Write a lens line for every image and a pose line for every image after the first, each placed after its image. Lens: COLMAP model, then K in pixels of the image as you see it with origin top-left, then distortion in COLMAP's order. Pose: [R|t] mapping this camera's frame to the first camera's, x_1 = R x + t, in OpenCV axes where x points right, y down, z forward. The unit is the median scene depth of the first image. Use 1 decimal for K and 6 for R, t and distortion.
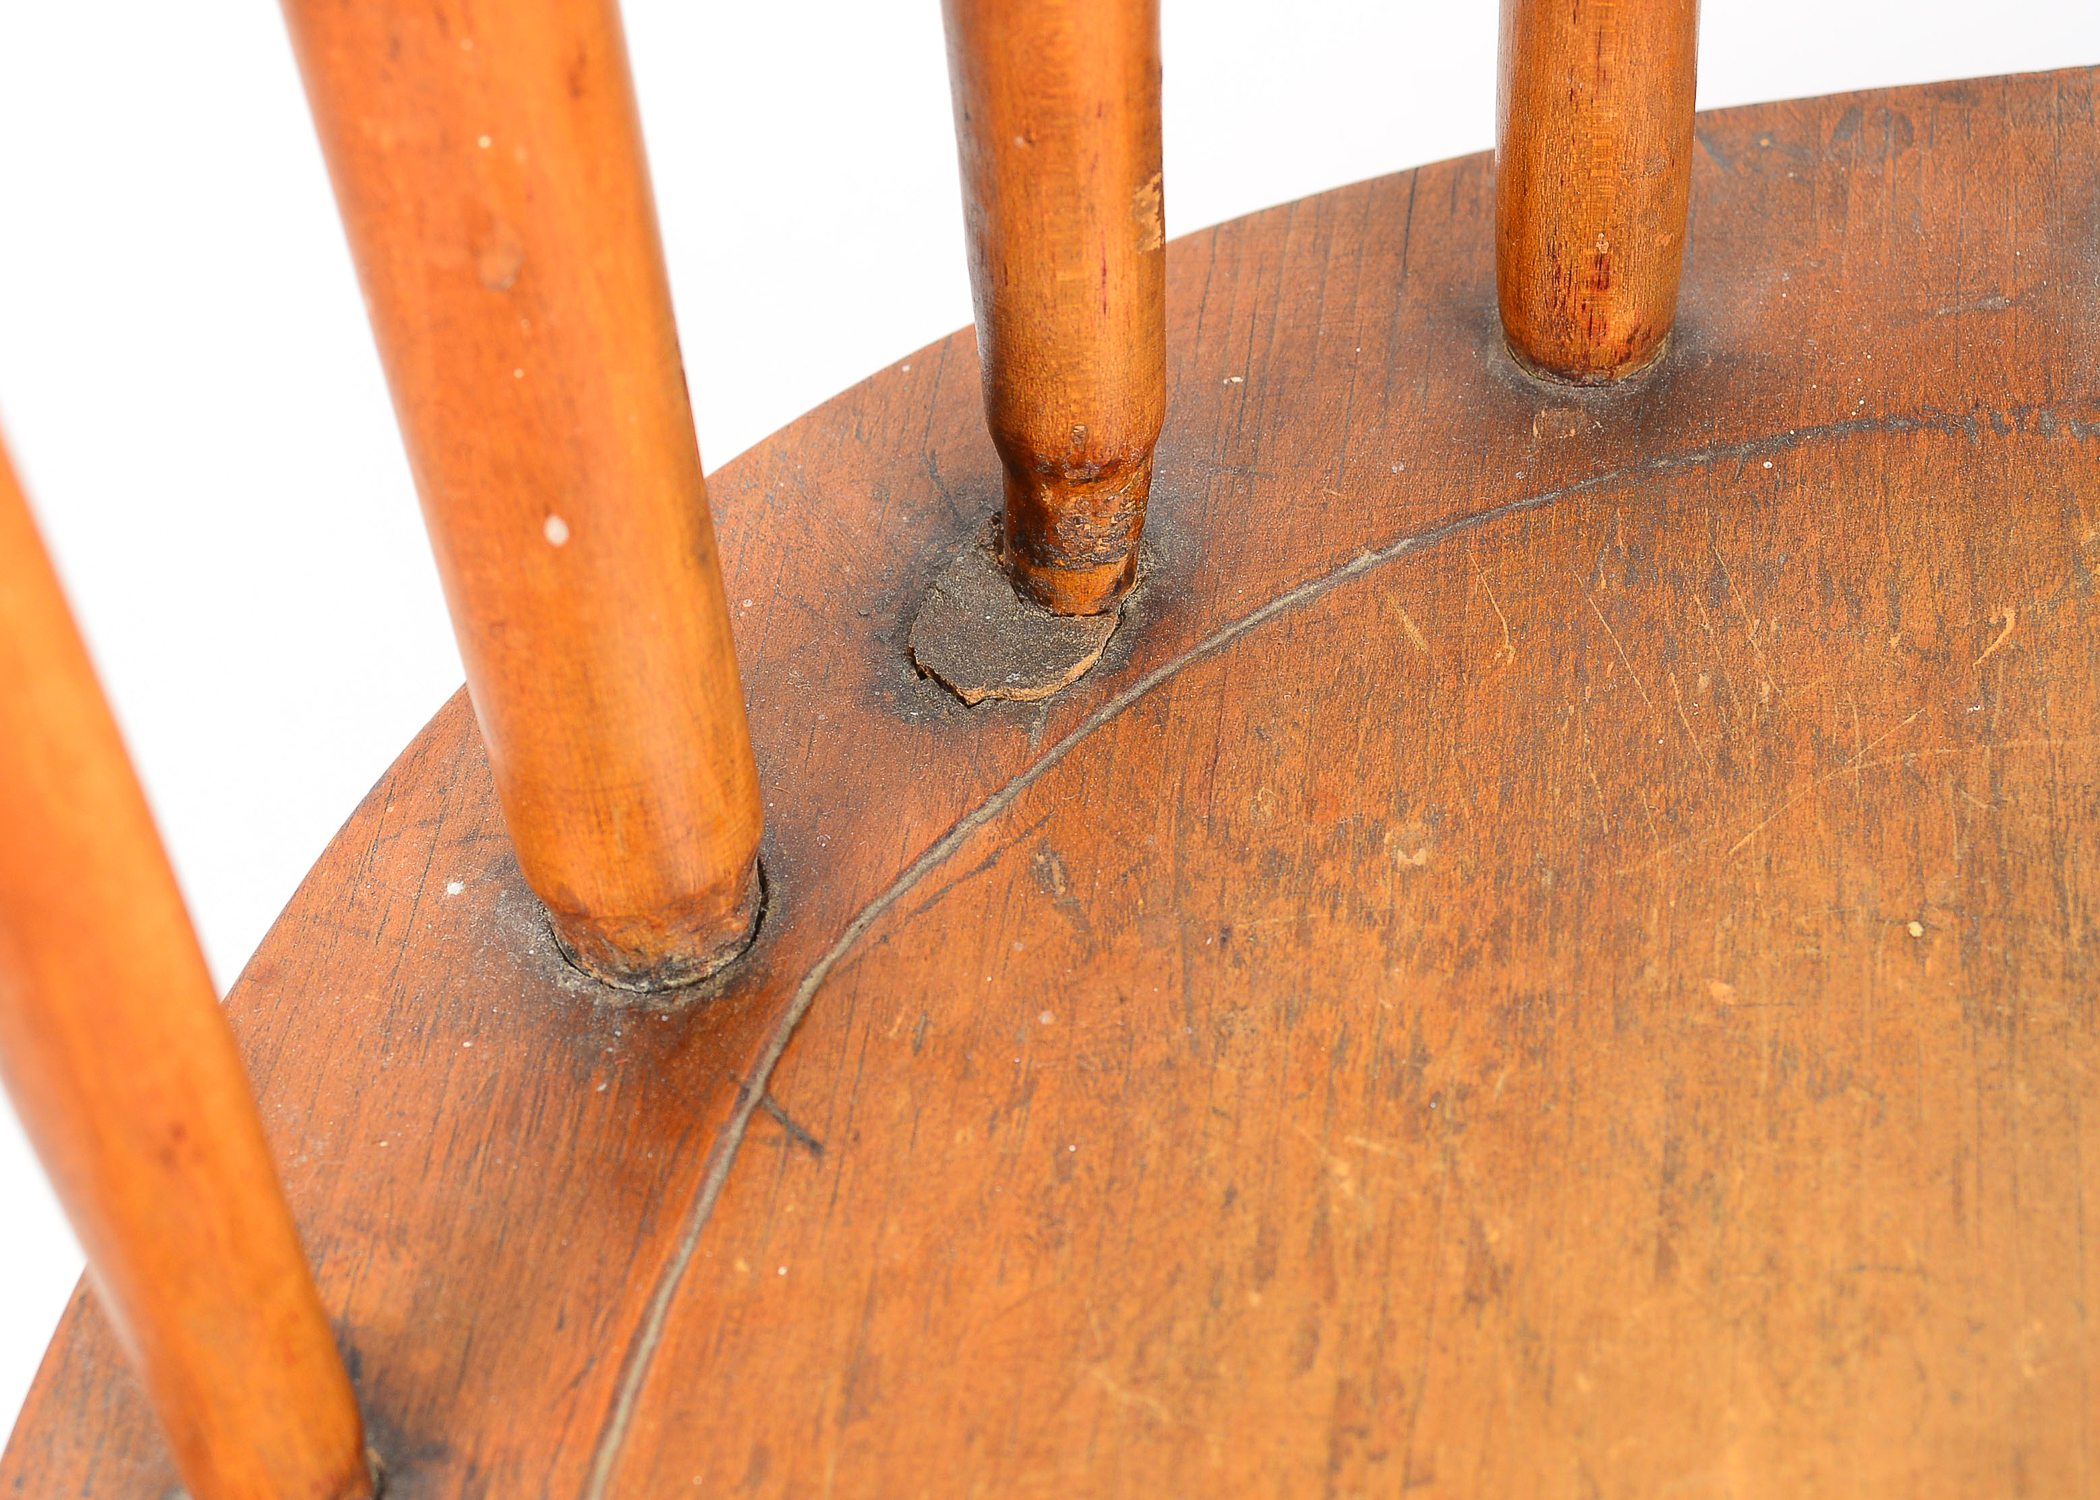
lens RADIAL K [[5522.2, 0, 1047.0], [0, 5522.2, 688.9], [0, 0, 1]] dist [0.043152, -0.208805]
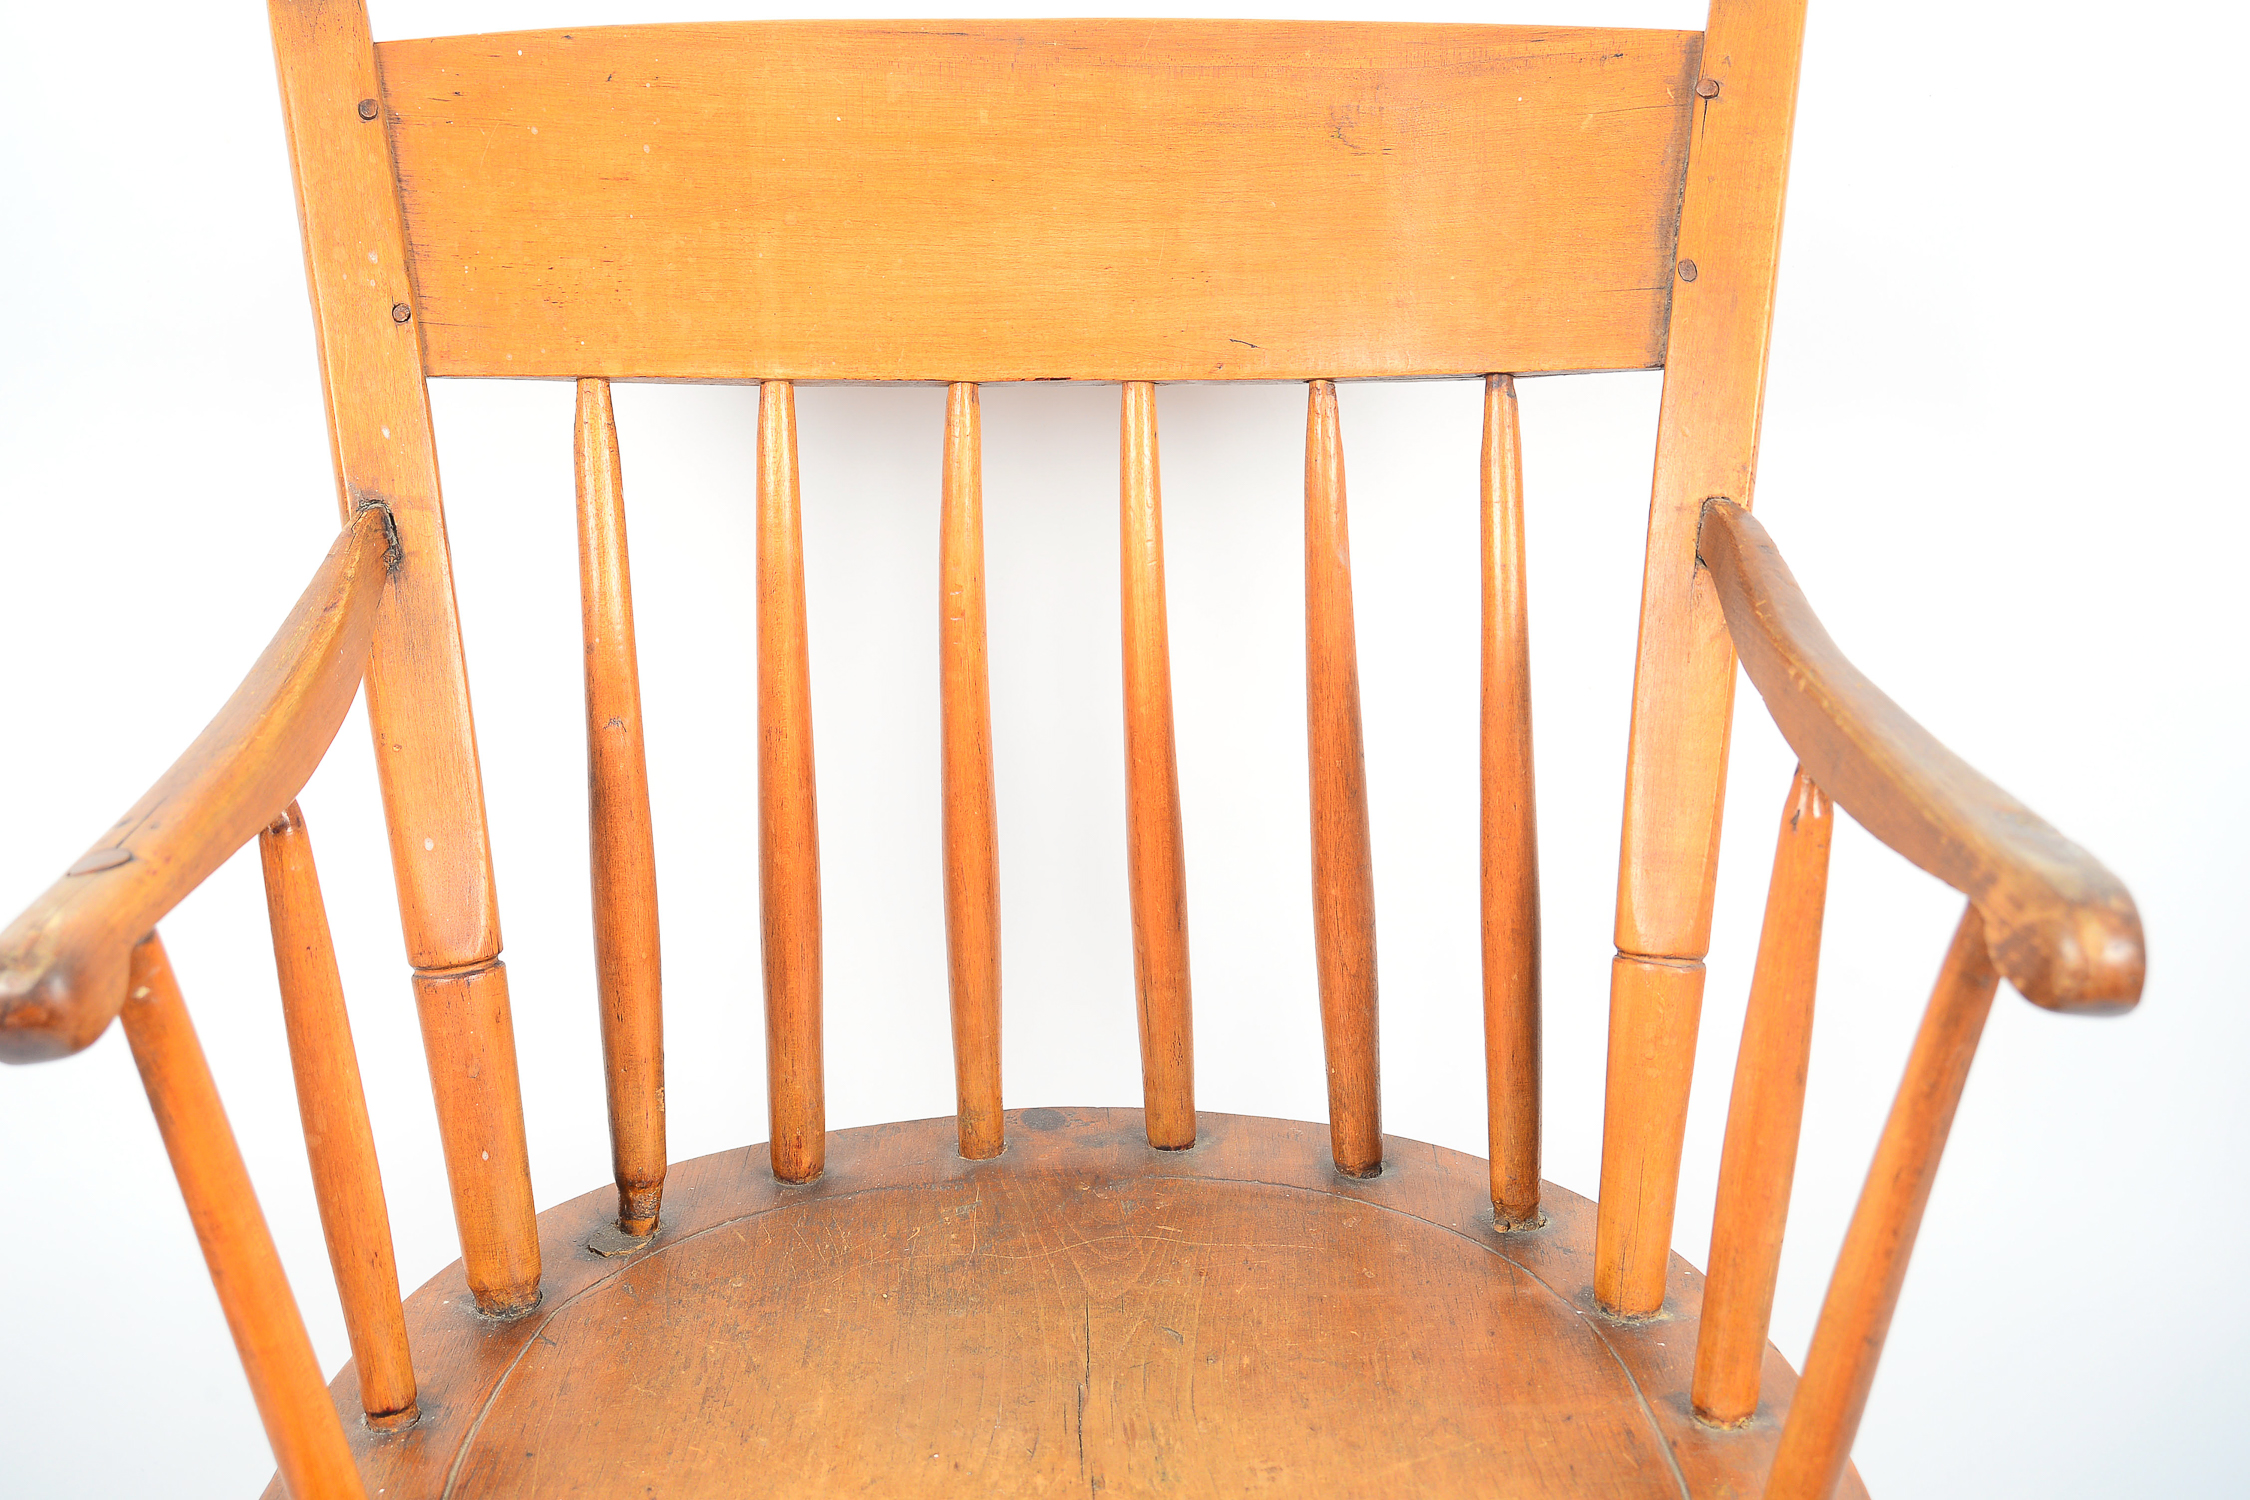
lens RADIAL K [[3344.5, 0, 1125.0], [0, 3344.5, 750.0], [0, 0, 1]] dist [0.028353, -0.007639]
pose [[0.993929, 0.004858, 0.109916, 0.076874], [0.049560, 0.872163, -0.486699, 0.767122], [-0.098229, 0.489191, 0.866627, -0.969504]]
